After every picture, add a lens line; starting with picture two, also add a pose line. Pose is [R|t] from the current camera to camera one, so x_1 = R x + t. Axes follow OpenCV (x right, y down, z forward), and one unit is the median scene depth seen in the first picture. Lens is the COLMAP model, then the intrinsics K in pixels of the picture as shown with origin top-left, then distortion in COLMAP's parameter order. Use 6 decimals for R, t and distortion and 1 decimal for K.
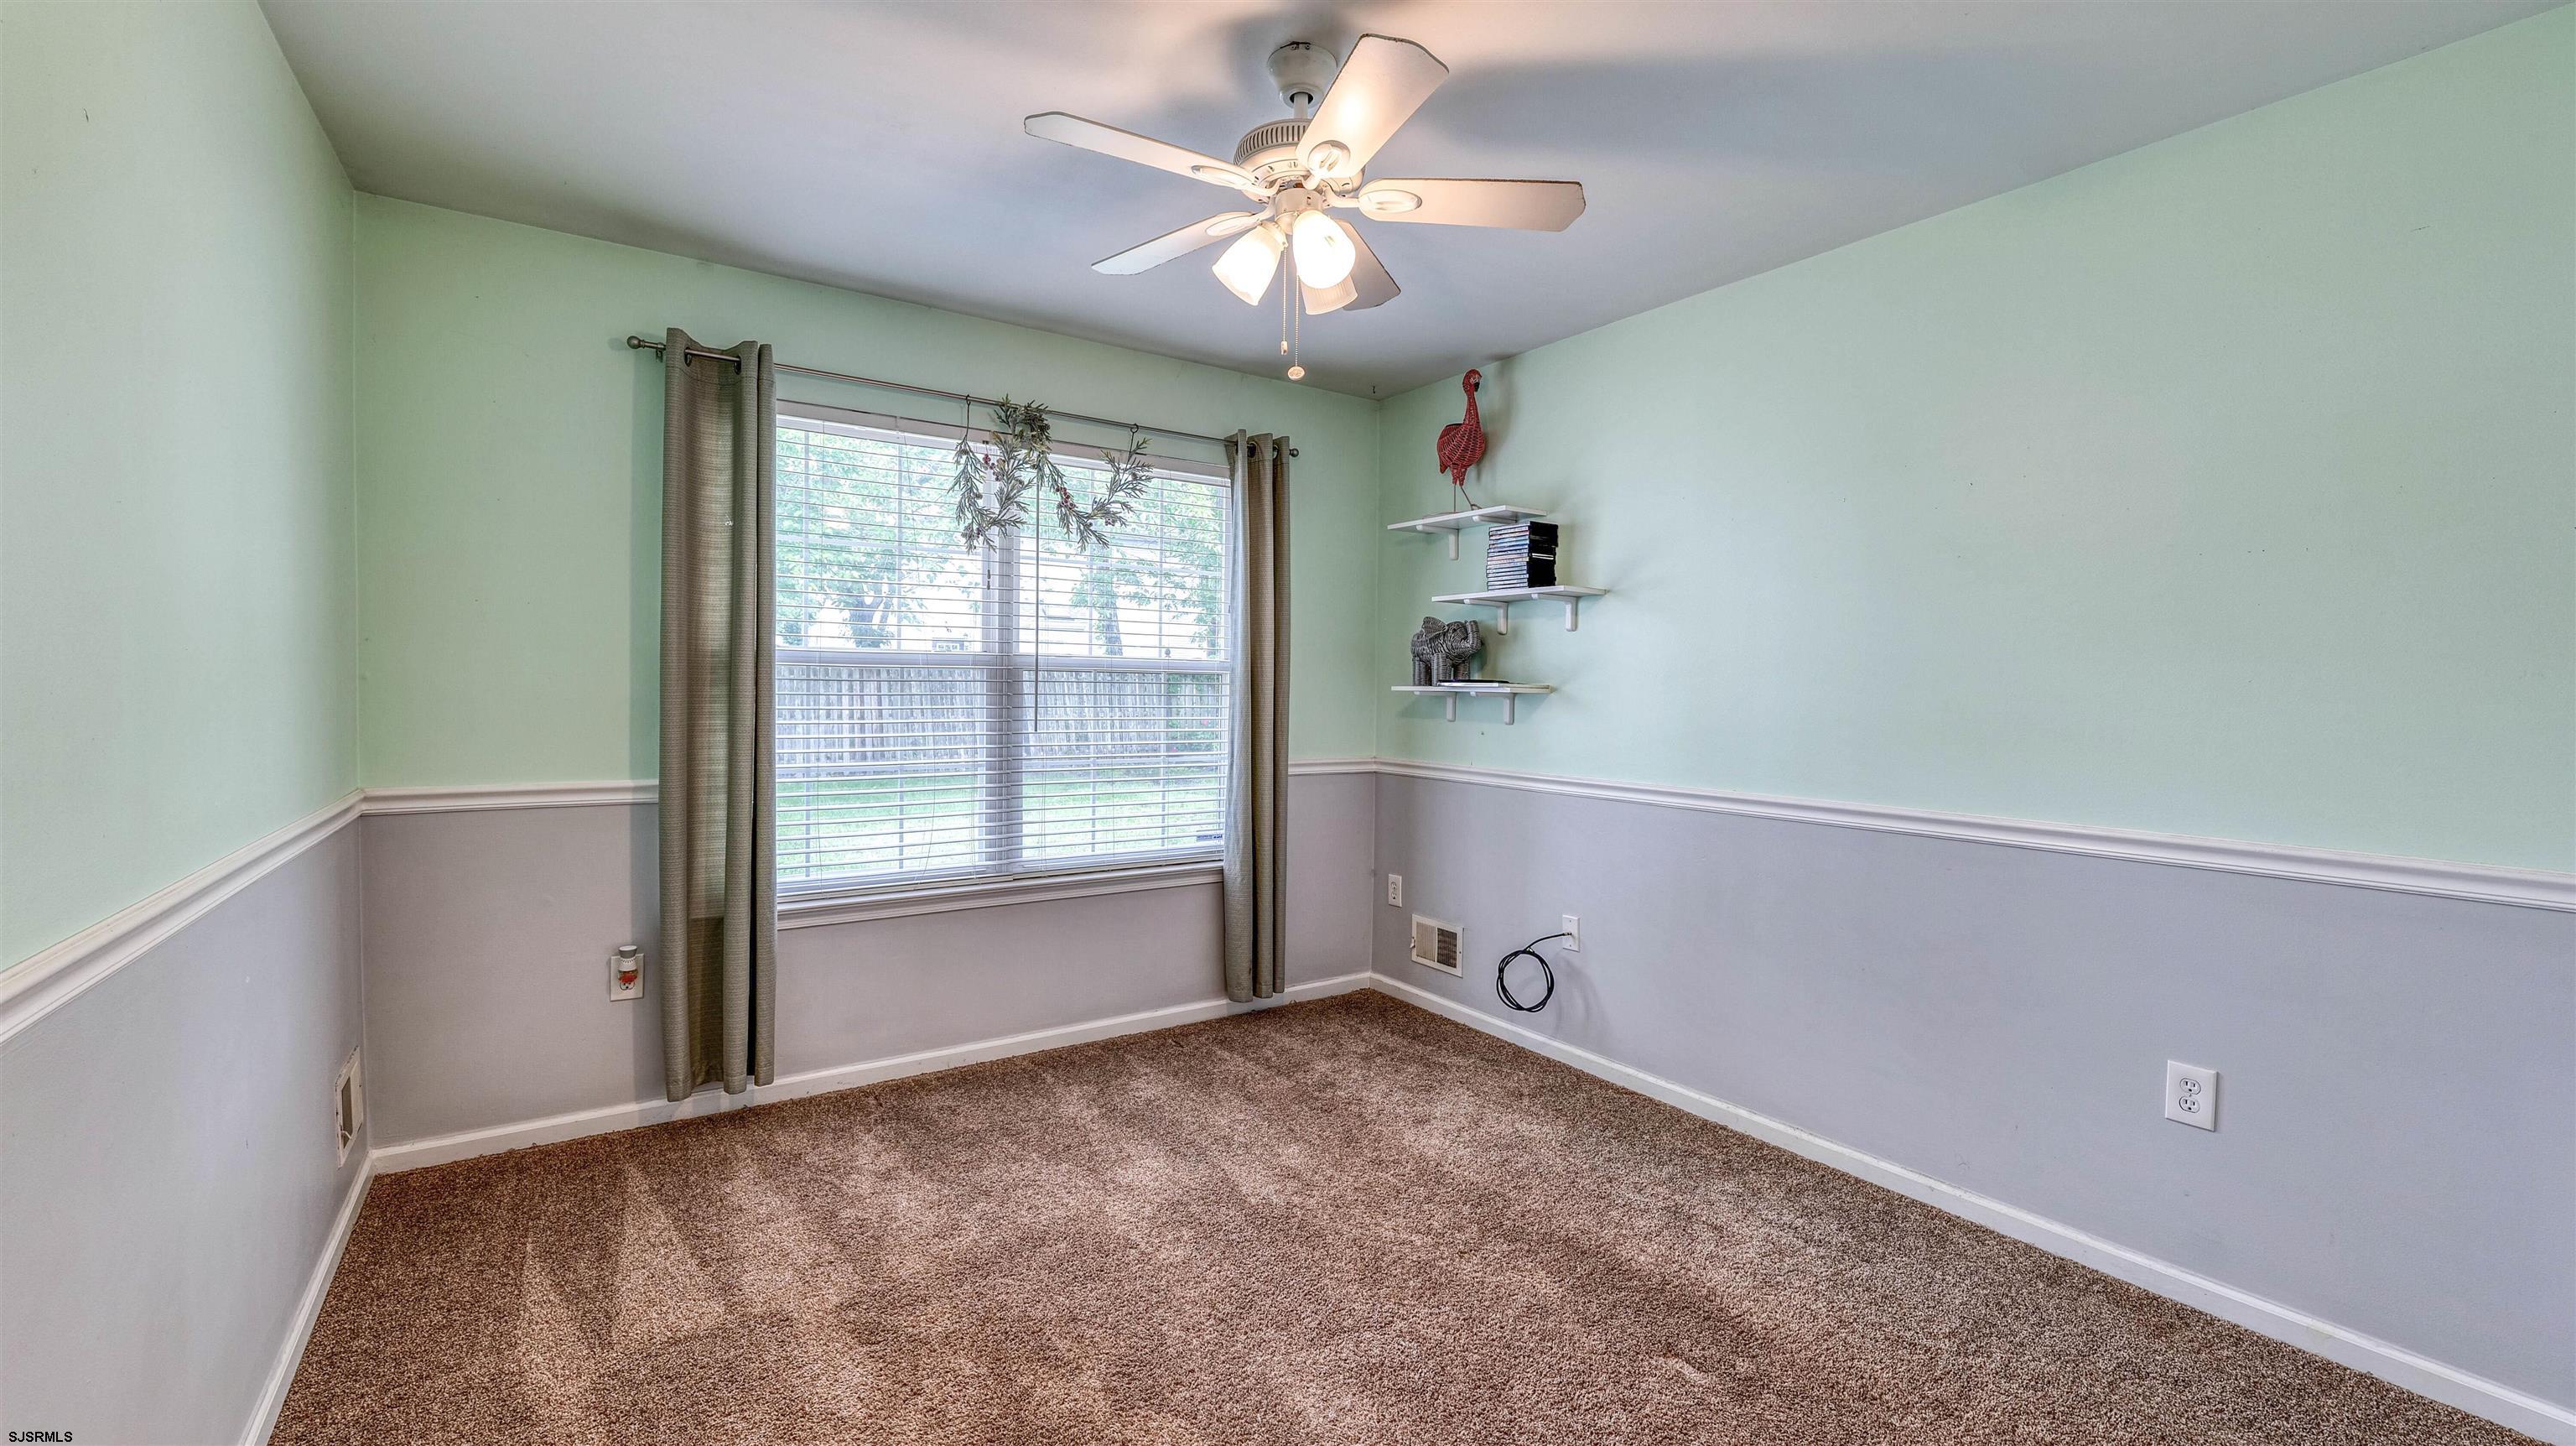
lens RADIAL K [[1043.5, 0, 1282.5], [0, 1043.5, 717.6], [0, 0, 1]] dist [-0.015855, 0.002210]
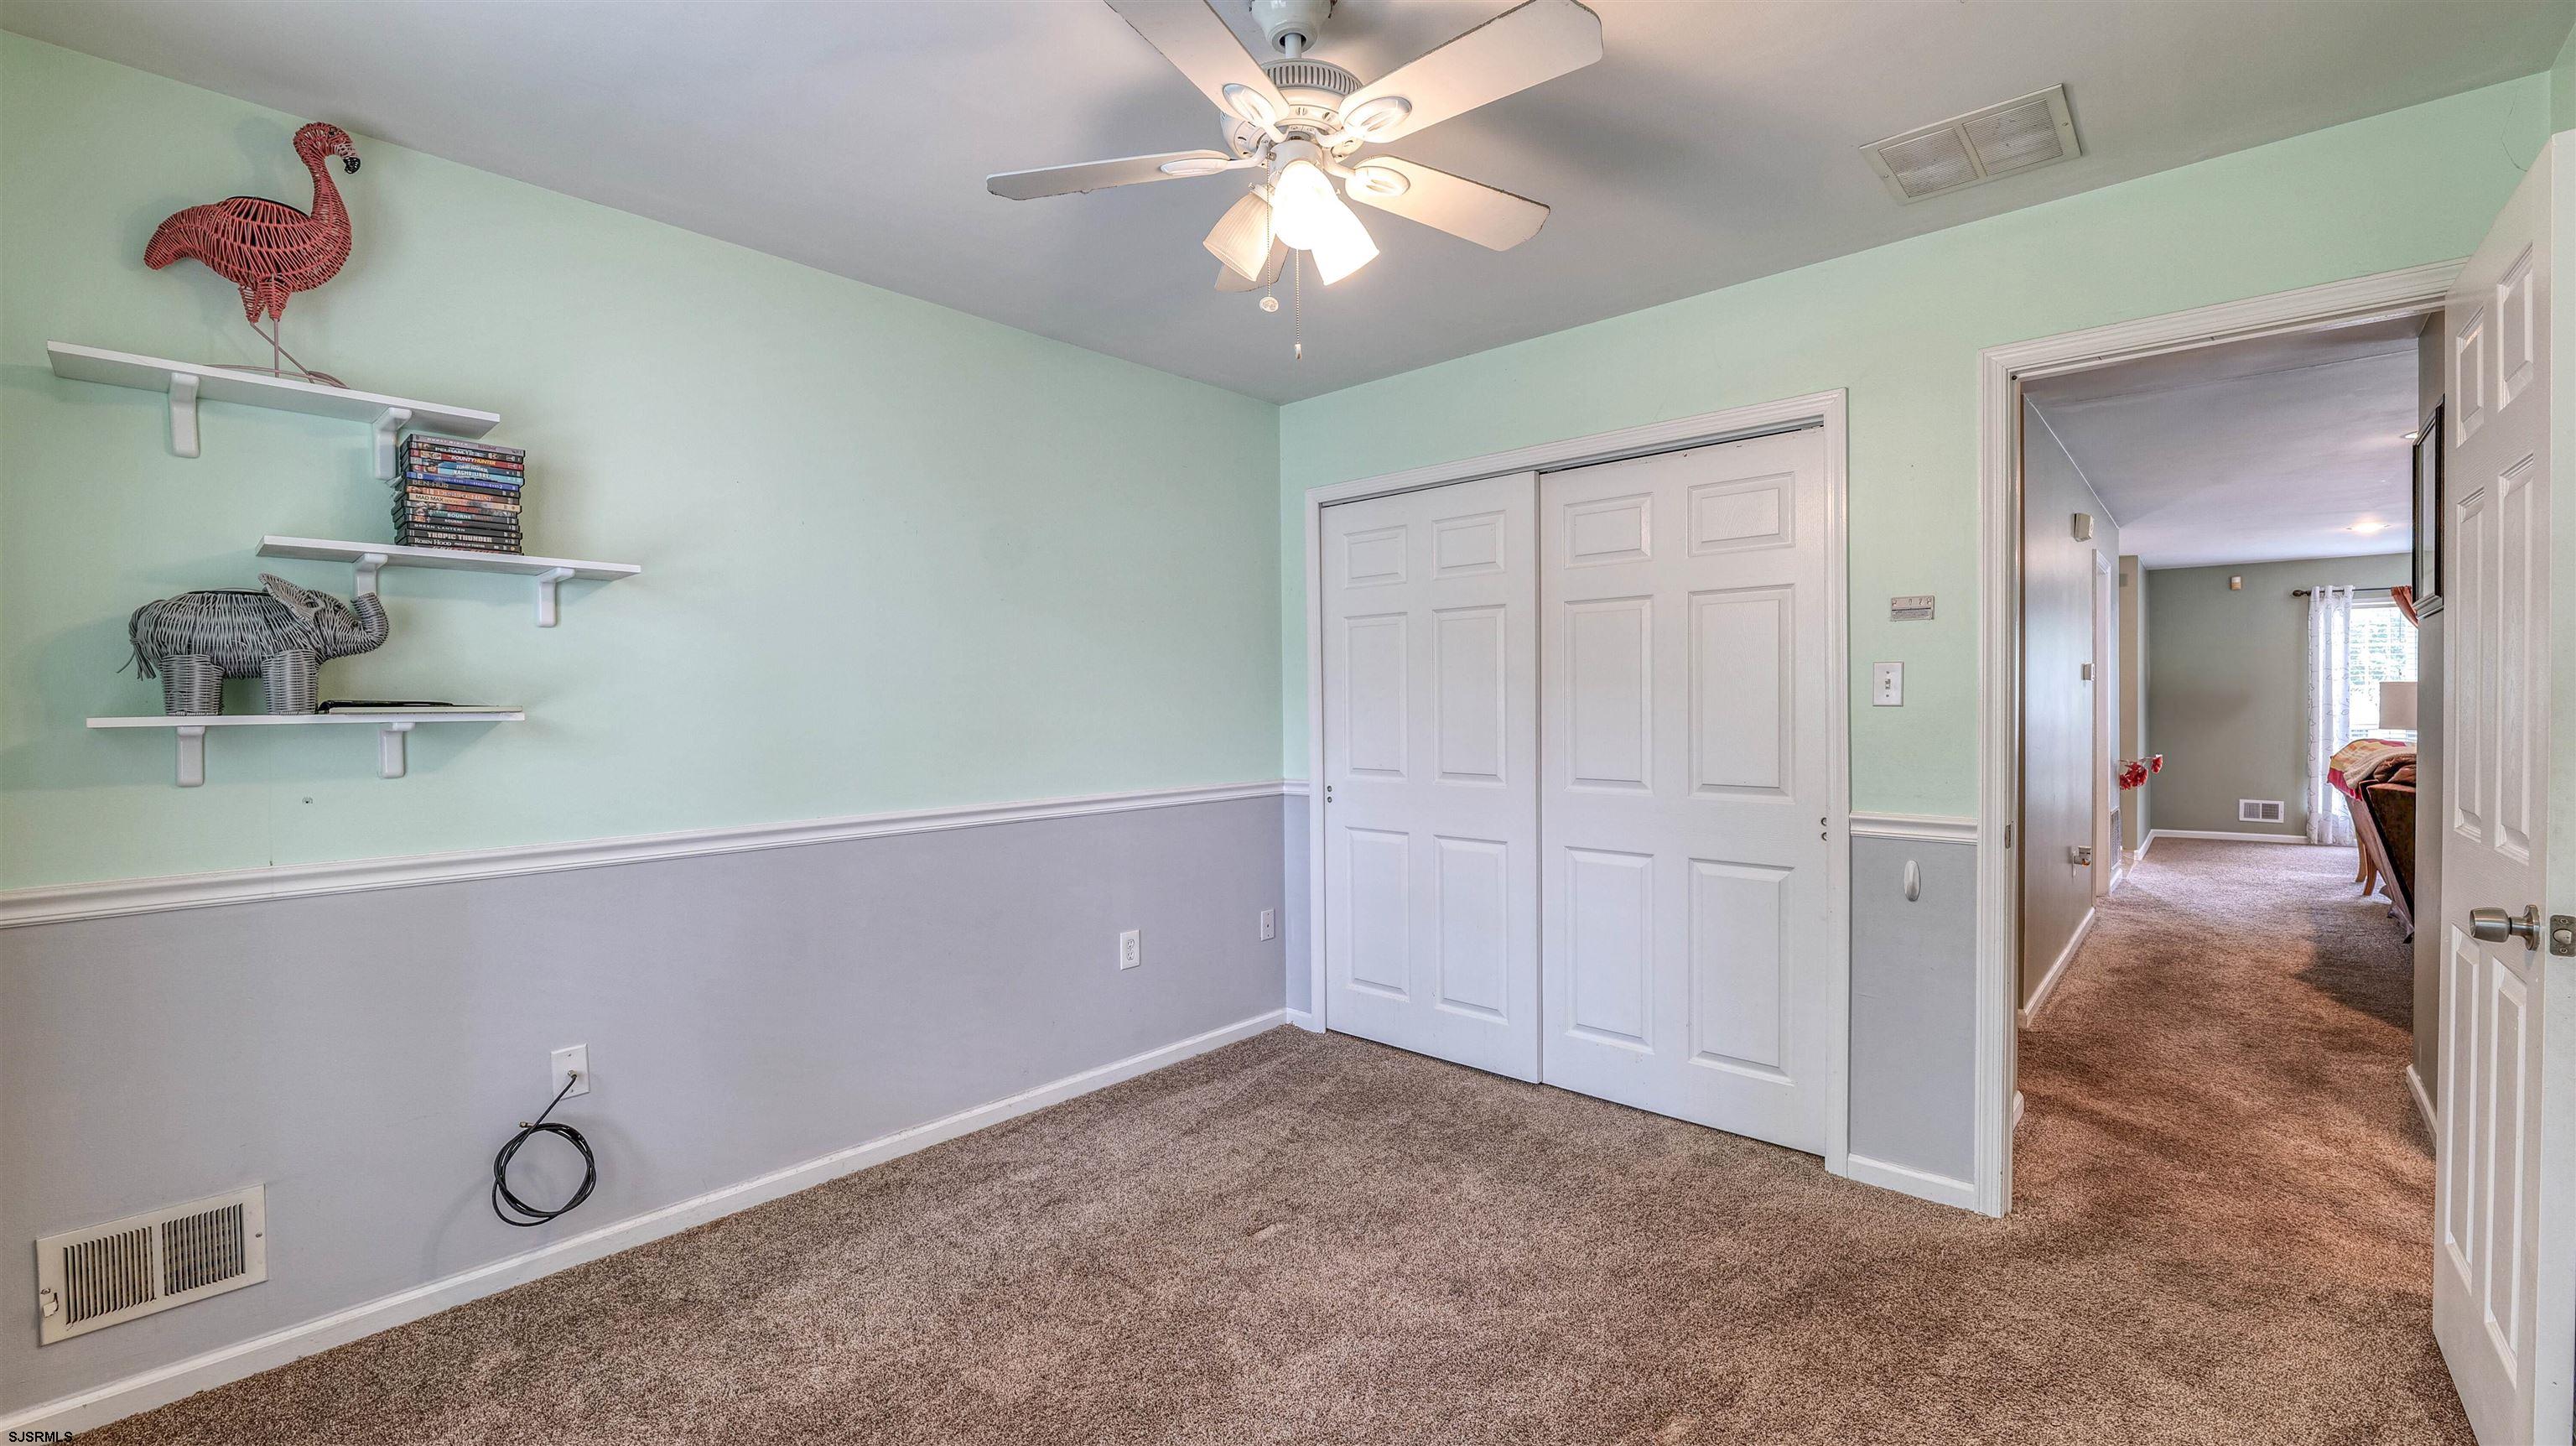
lens RADIAL K [[1043.5, 0, 1279.7], [0, 1043.5, 722.4], [0, 0, 1]] dist [-0.015855, 0.002210]
pose [[-0.230065, -0.028050, 0.972771, -0.478434], [0.034354, 0.998727, 0.036924, -0.030213], [-0.972569, 0.041914, -0.228808, 0.694428]]
